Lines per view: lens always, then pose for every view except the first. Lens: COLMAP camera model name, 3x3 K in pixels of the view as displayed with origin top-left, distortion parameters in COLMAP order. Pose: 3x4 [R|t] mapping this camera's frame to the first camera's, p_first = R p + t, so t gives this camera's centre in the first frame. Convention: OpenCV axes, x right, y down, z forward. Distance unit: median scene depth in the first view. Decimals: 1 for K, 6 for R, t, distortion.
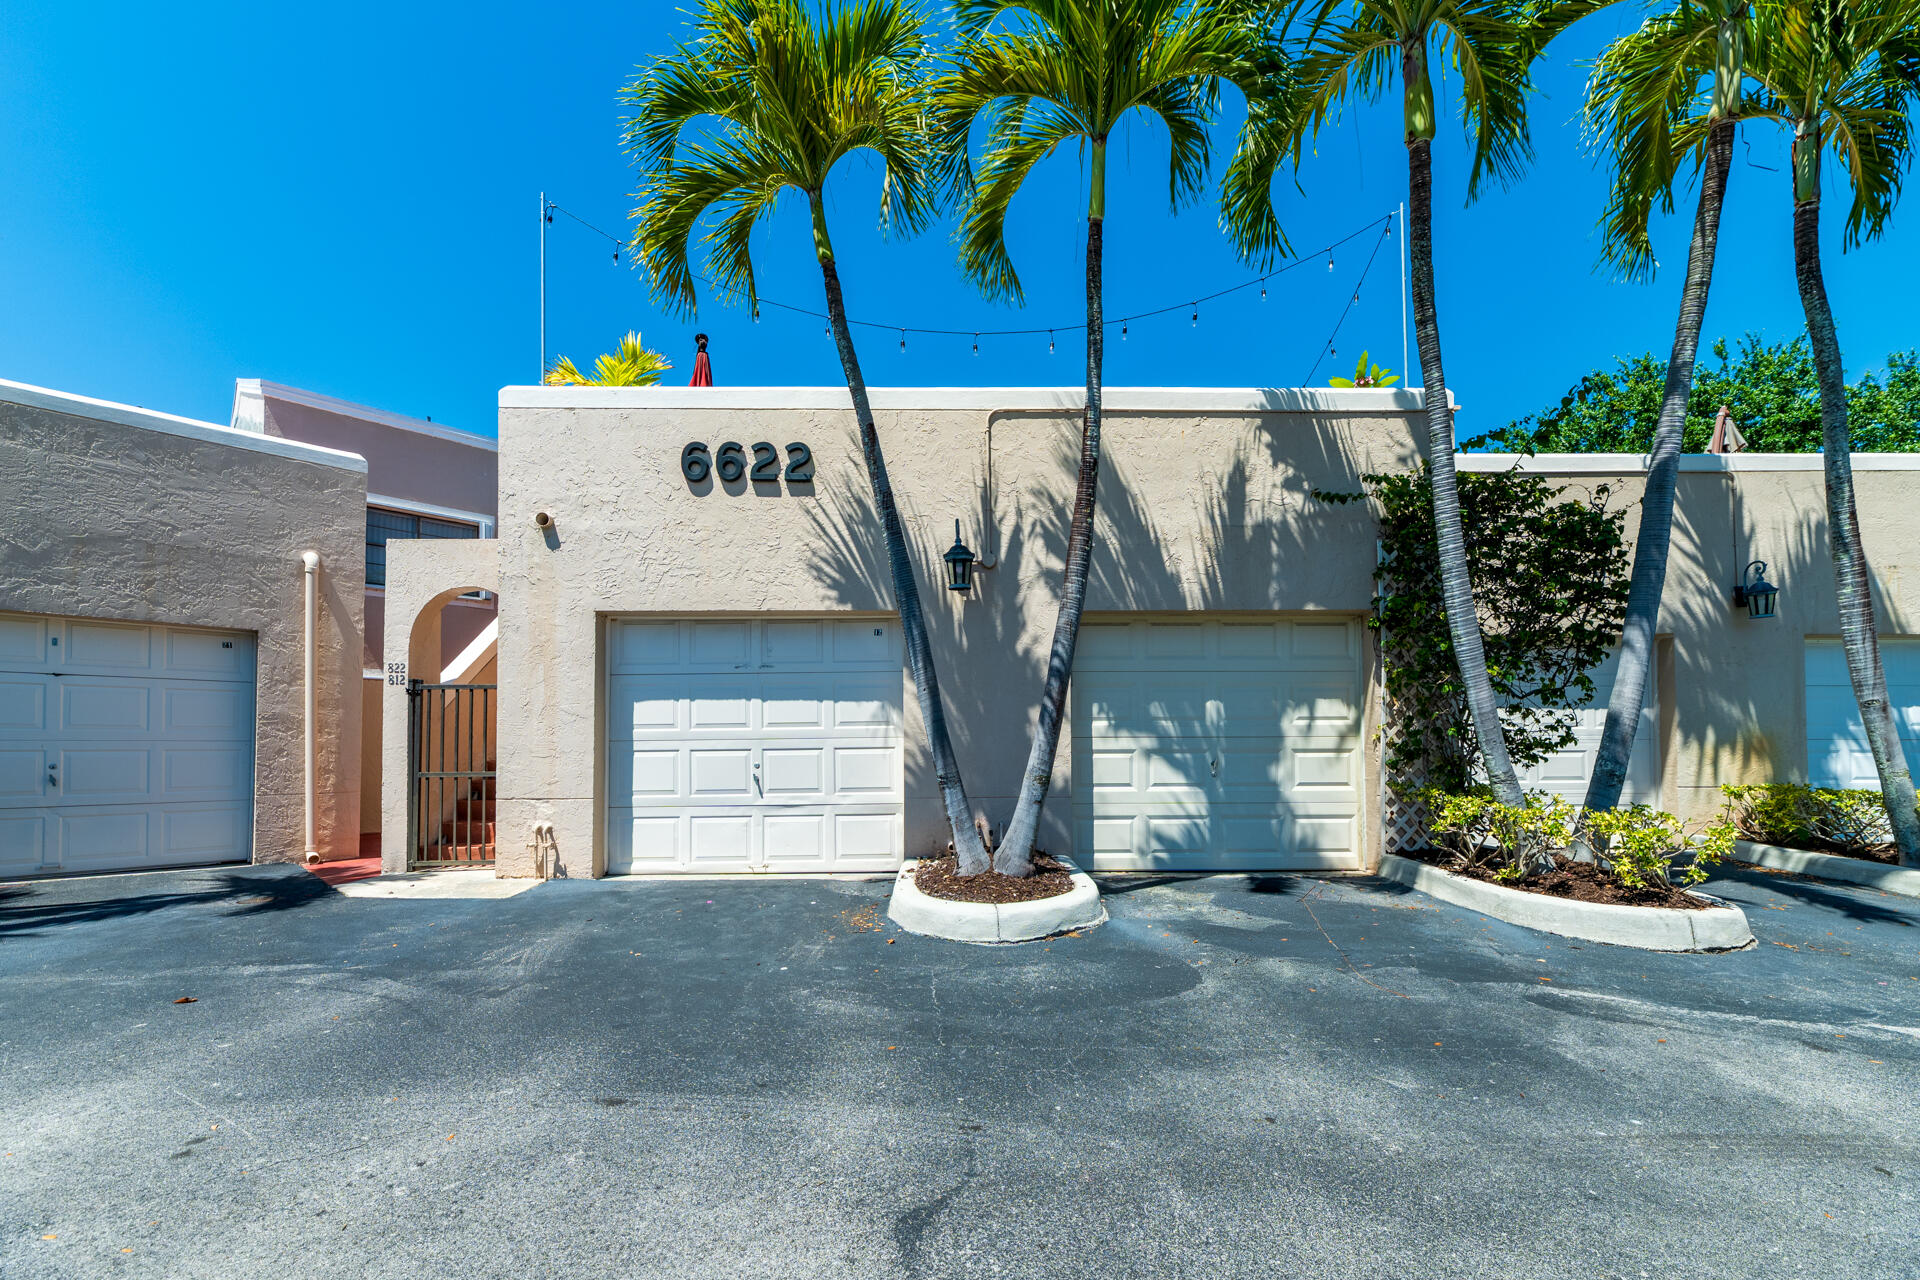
lens RADIAL K [[810.3, 0, 959.5], [0, 810.3, 732.9], [0, 0, 1]] dist [-0.000739, 0.000103]
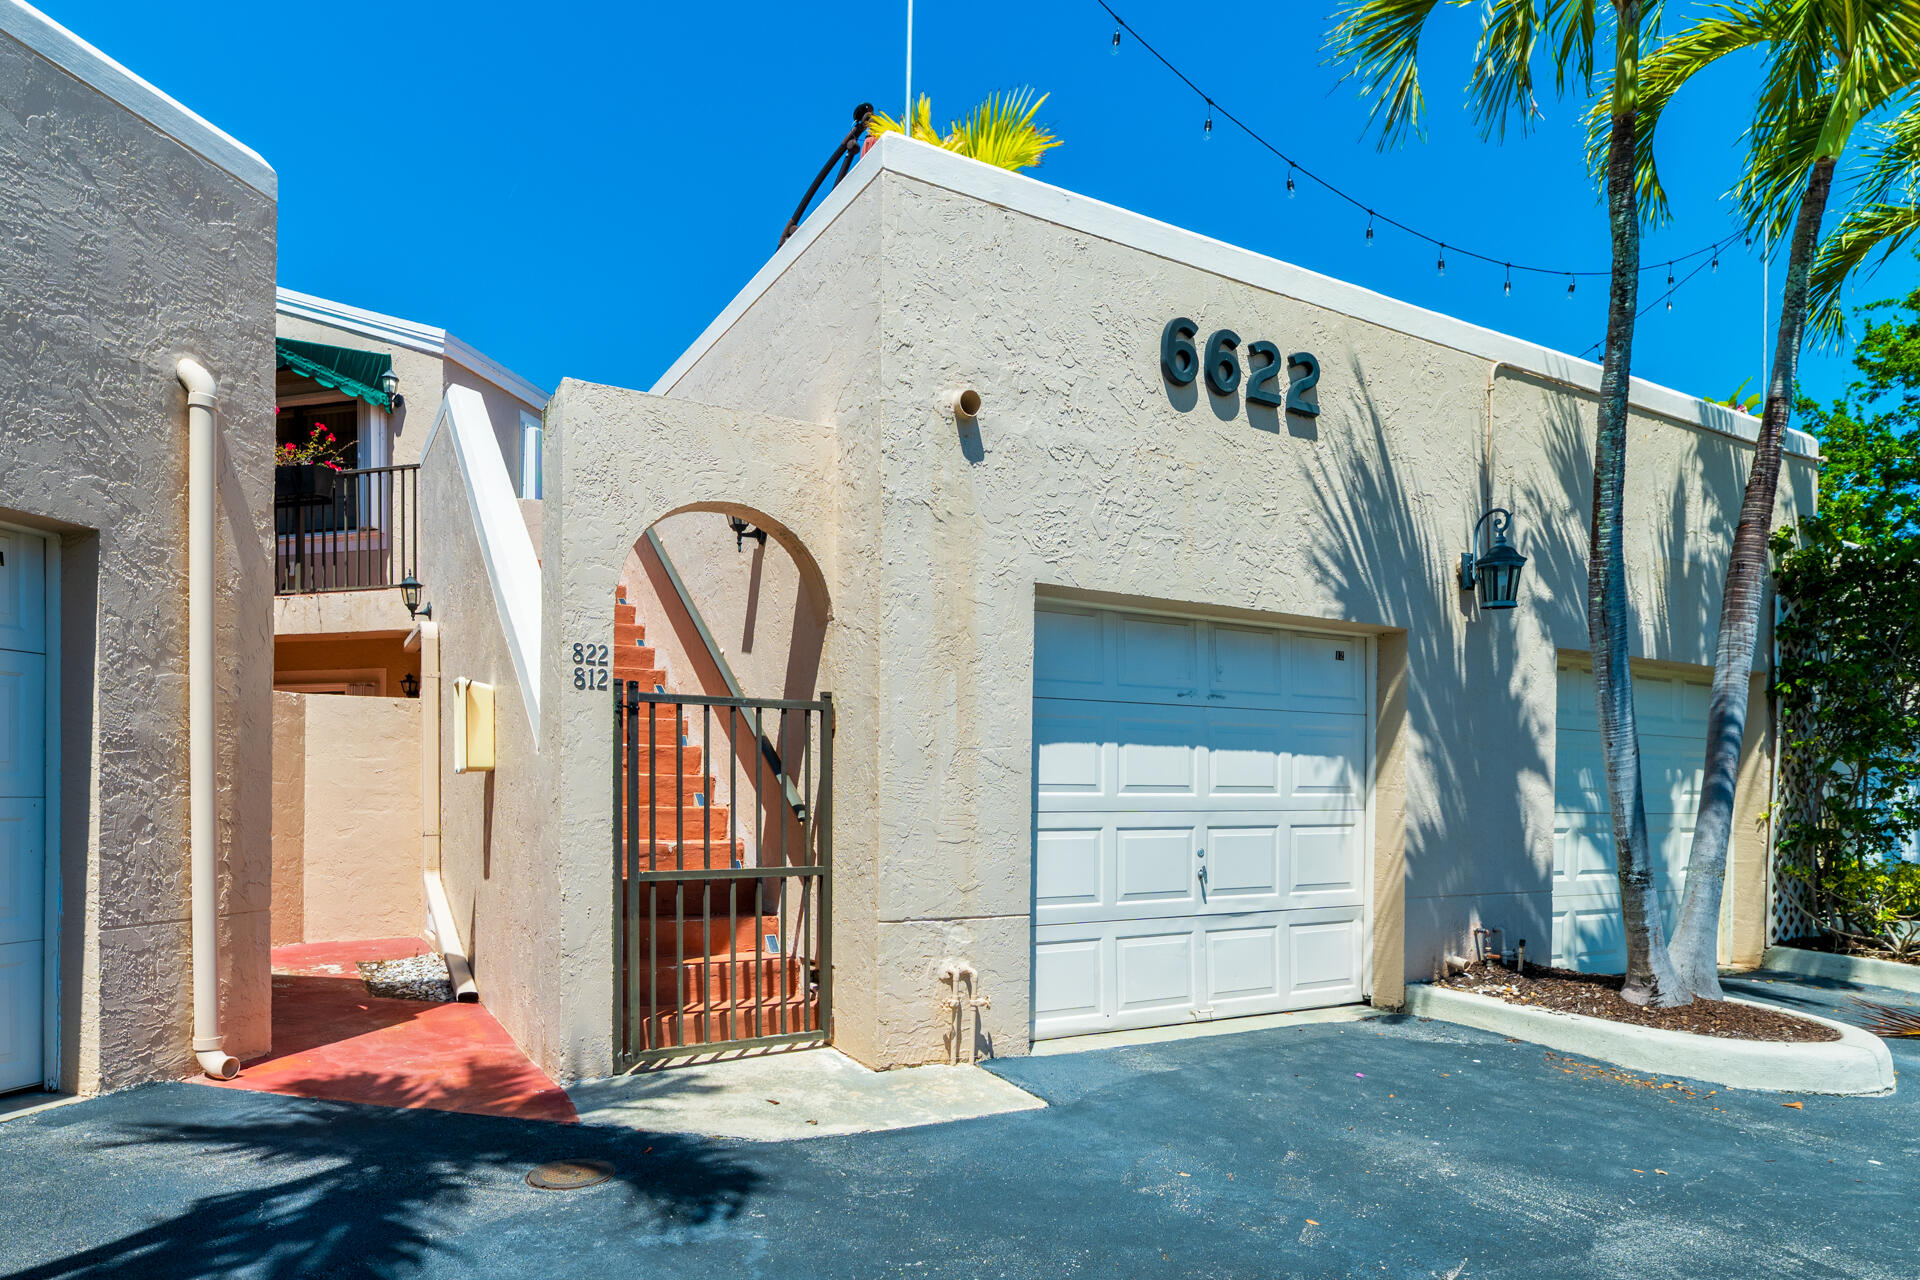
lens RADIAL K [[1110.4, 0, 955.7], [0, 1110.4, 815.0], [0, 0, 1]] dist [-0.001766, 0.000679]
pose [[0.883814, 0.007360, 0.467780, -0.842532], [-0.024909, 0.999198, 0.031341, -0.011689], [-0.467175, -0.039351, 0.883289, 0.329603]]
